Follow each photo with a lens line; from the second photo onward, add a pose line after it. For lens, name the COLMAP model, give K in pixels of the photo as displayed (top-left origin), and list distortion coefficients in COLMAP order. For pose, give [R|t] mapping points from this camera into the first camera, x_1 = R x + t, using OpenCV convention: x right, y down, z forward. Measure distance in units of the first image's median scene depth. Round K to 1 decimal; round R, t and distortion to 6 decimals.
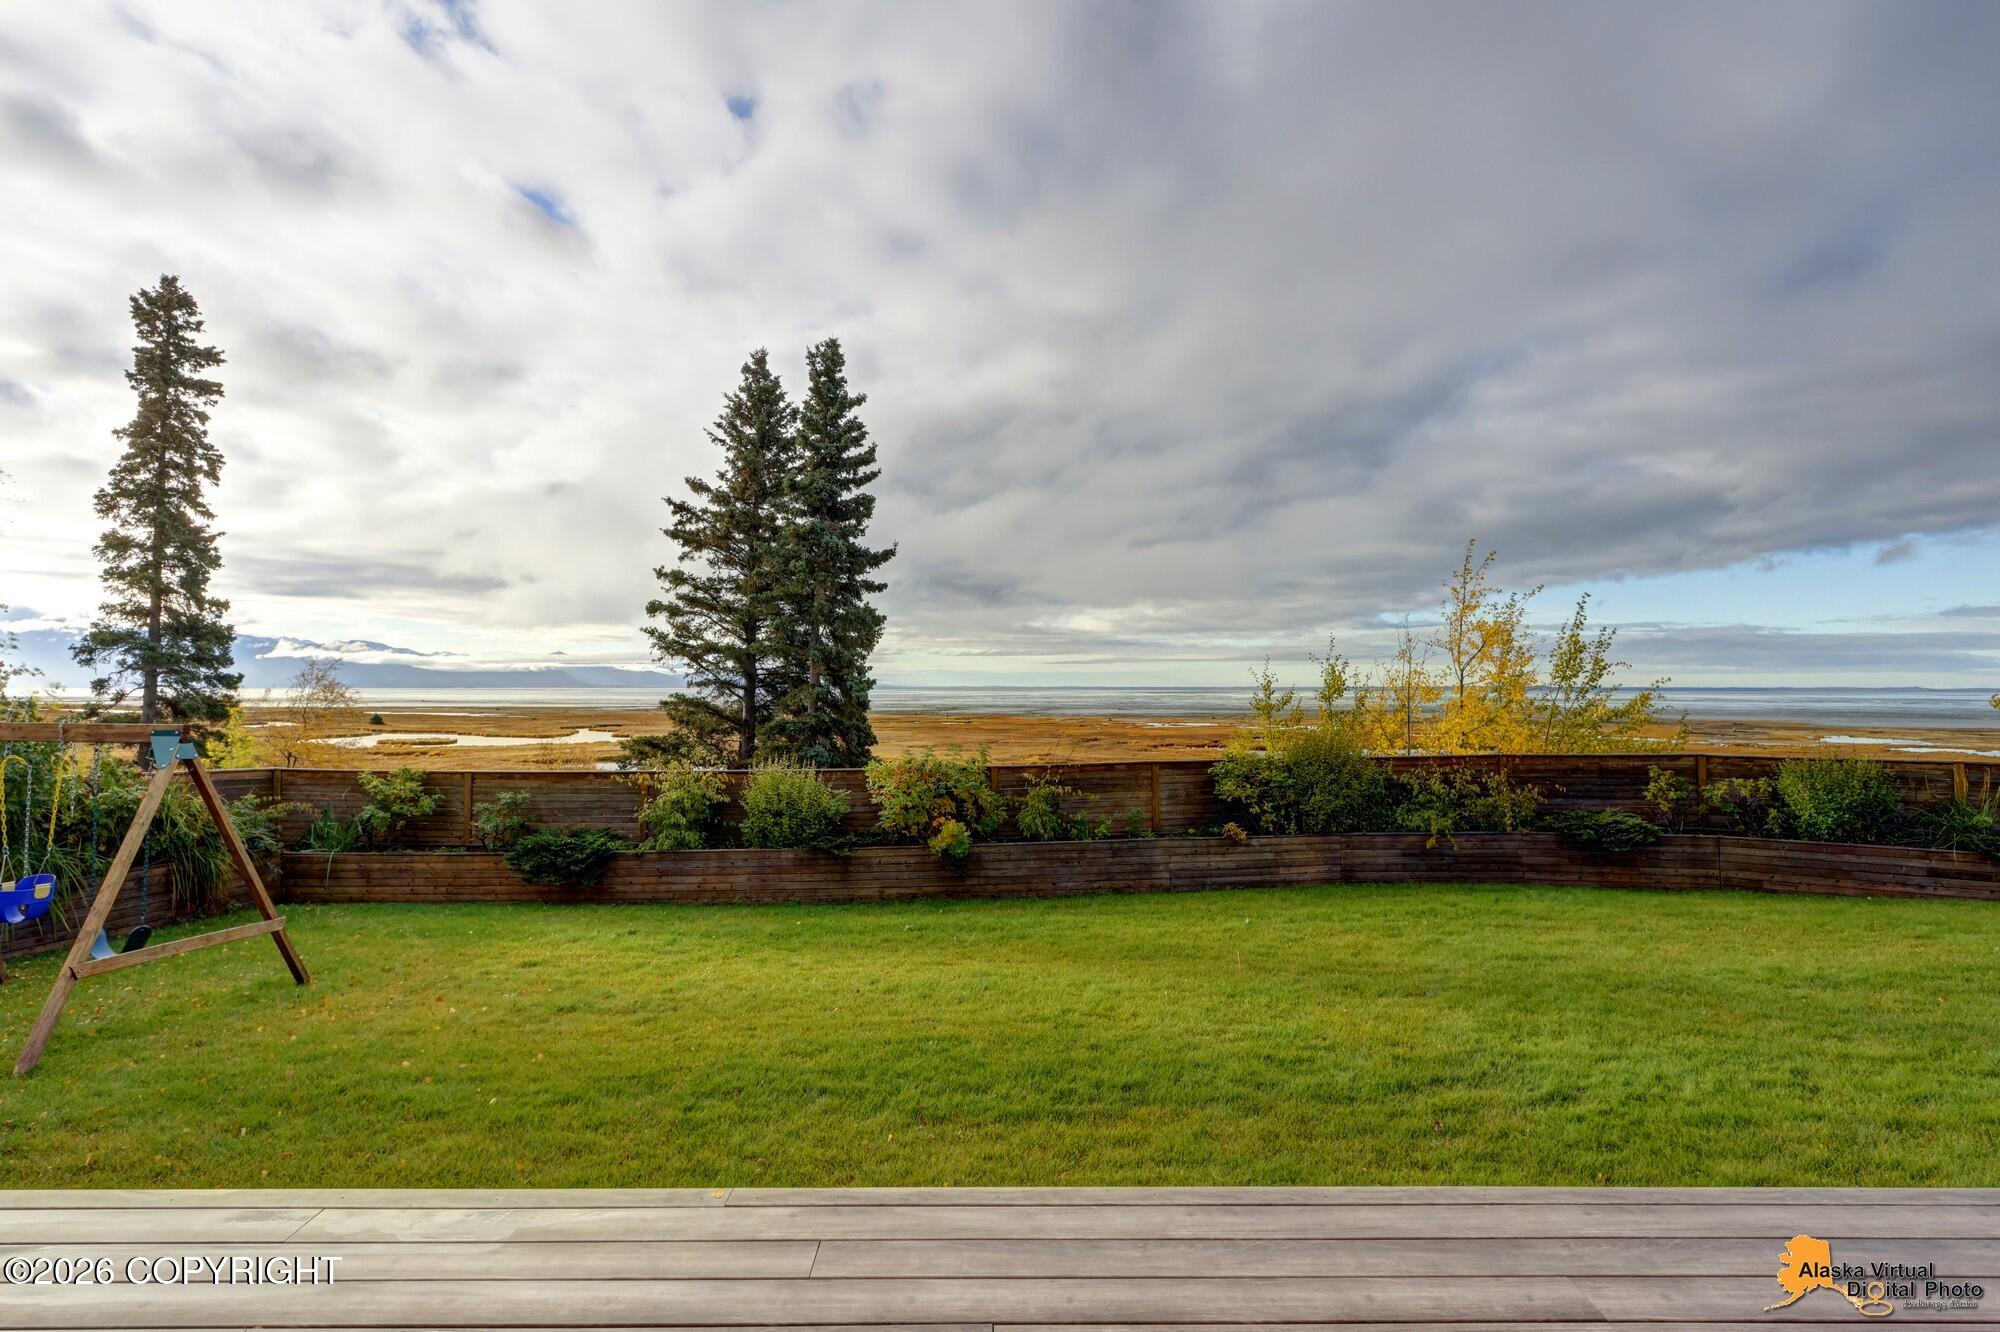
lens RADIAL K [[1047.6, 0, 1010.4], [0, 1047.6, 624.4], [0, 0, 1]] dist [0.003955, 0.000082]
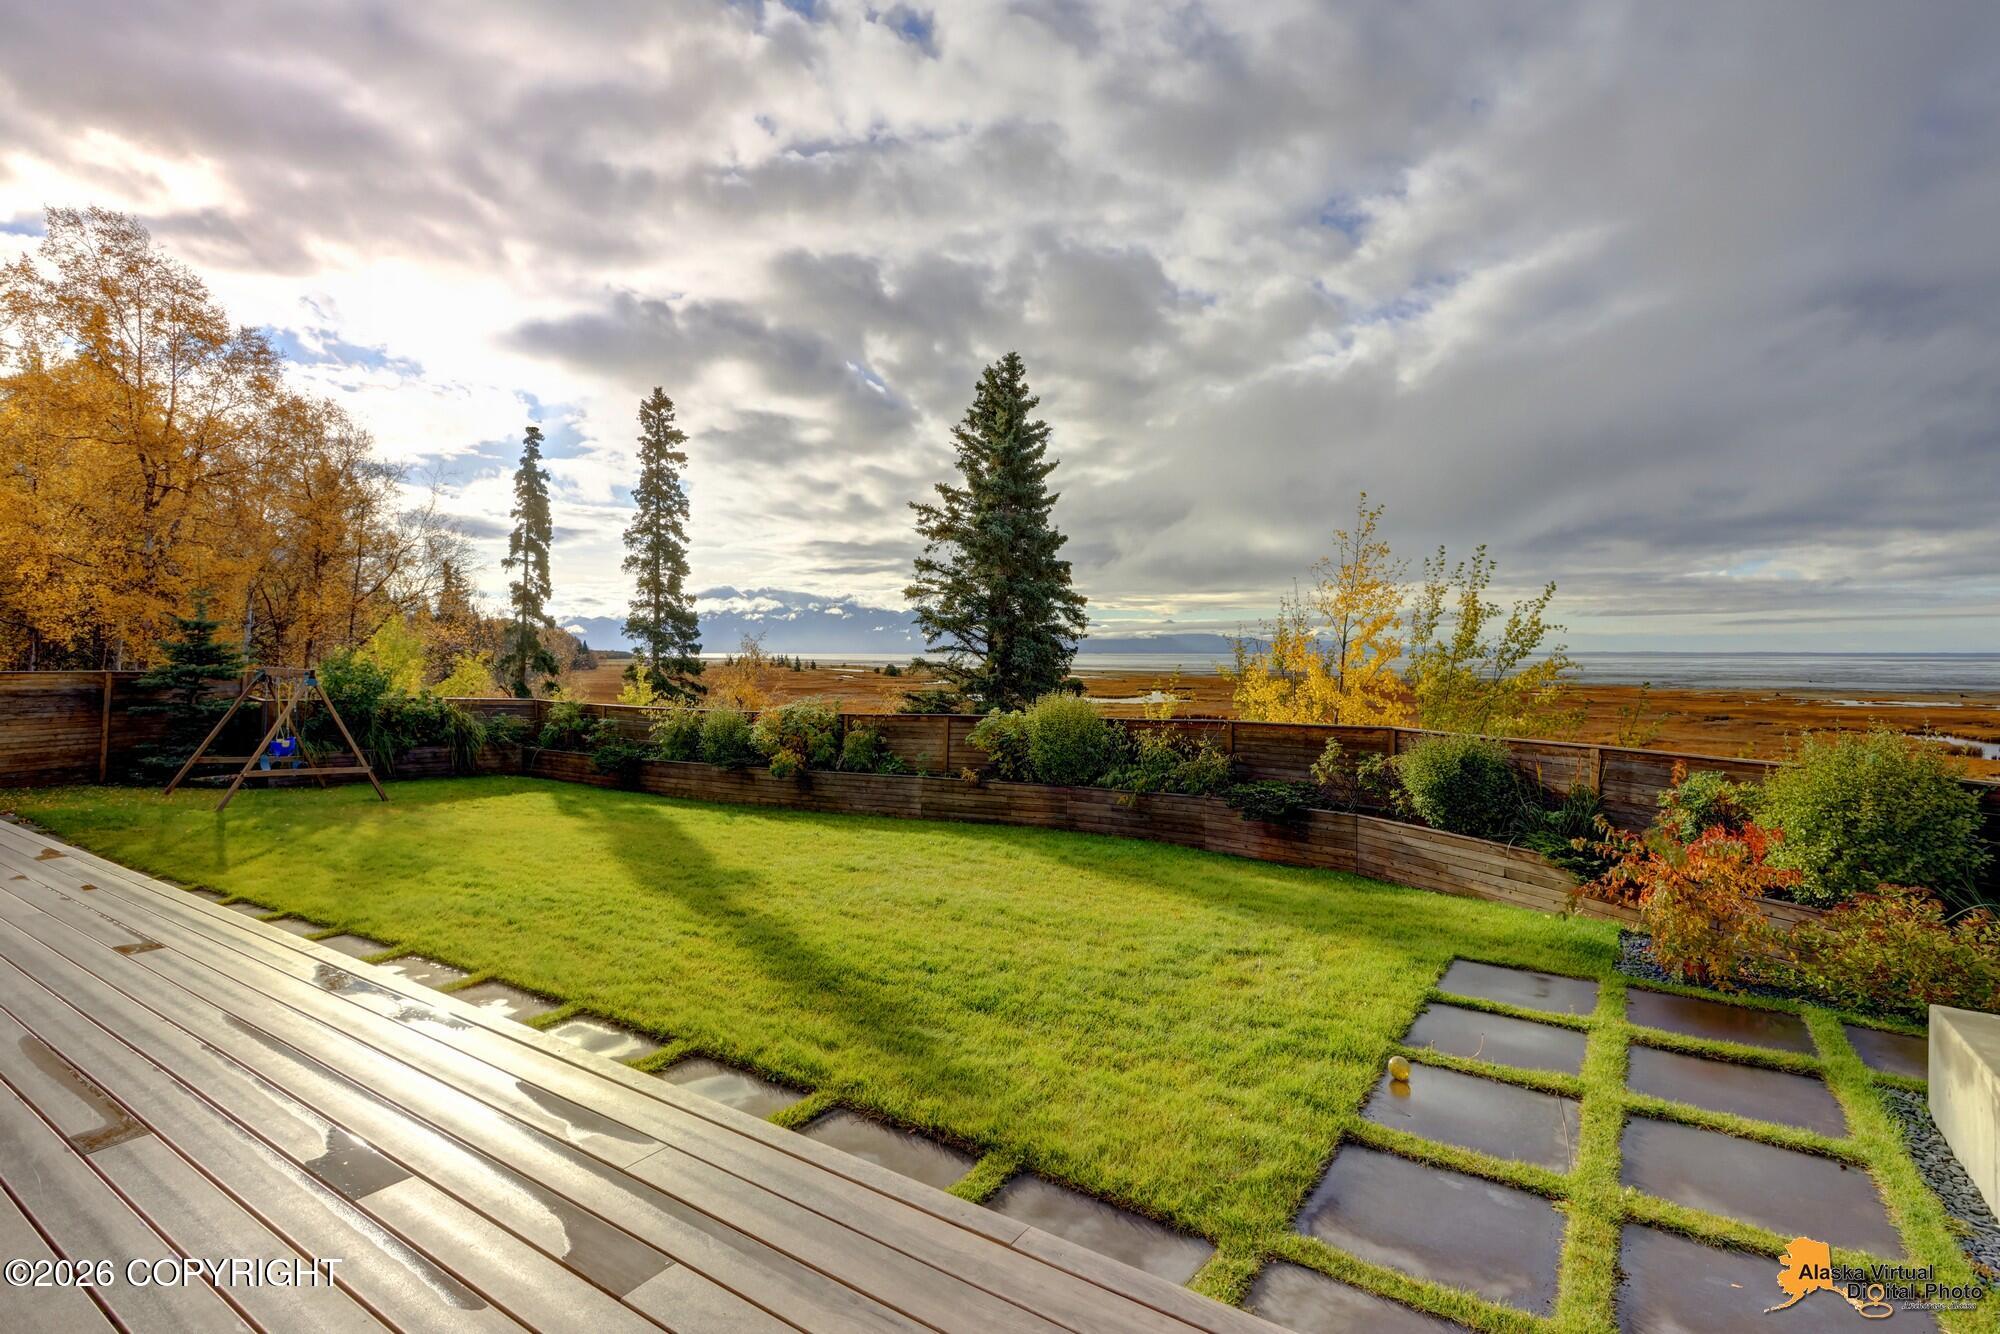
lens RADIAL K [[1060.5, 0, 1000.7], [0, 1060.5, 622.8], [0, 0, 1]] dist [0.001795, 0.000196]
pose [[0.798257, -0.016575, -0.602089, 0.881218], [0.035409, 0.999184, 0.019438, 0.003768], [0.601275, -0.036836, 0.798192, 0.068441]]
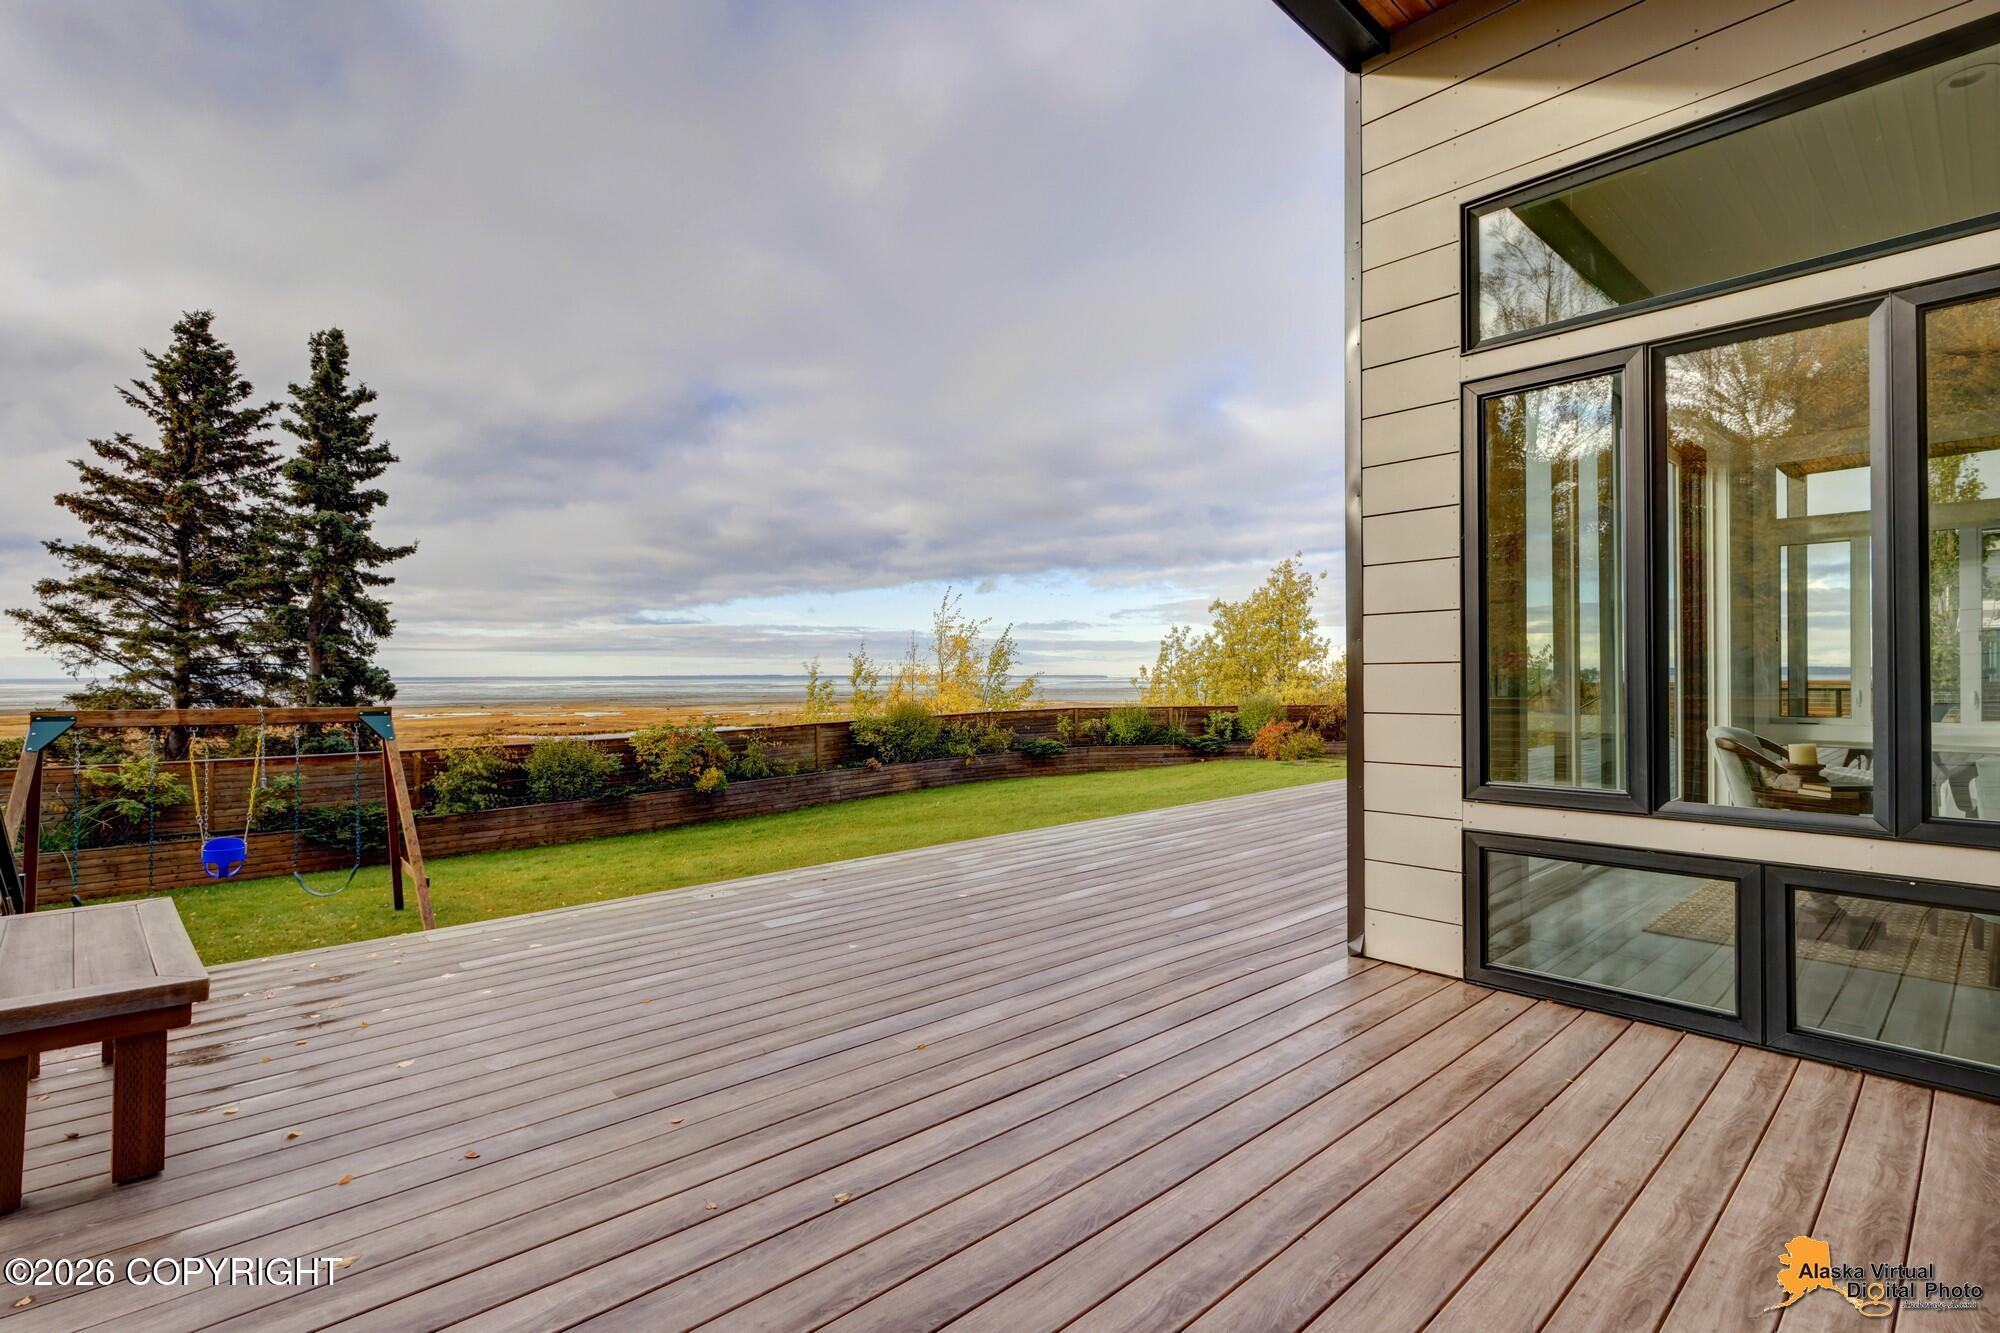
lens RADIAL K [[927.8, 0, 1002.3], [0, 927.8, 676.5], [0, 0, 1]] dist [-0.000265, -0.000619]
pose [[0.745572, -0.005280, 0.666404, -0.546579], [-0.035179, 0.998263, 0.047268, -0.012102], [-0.665496, -0.058685, 0.744091, -0.187415]]
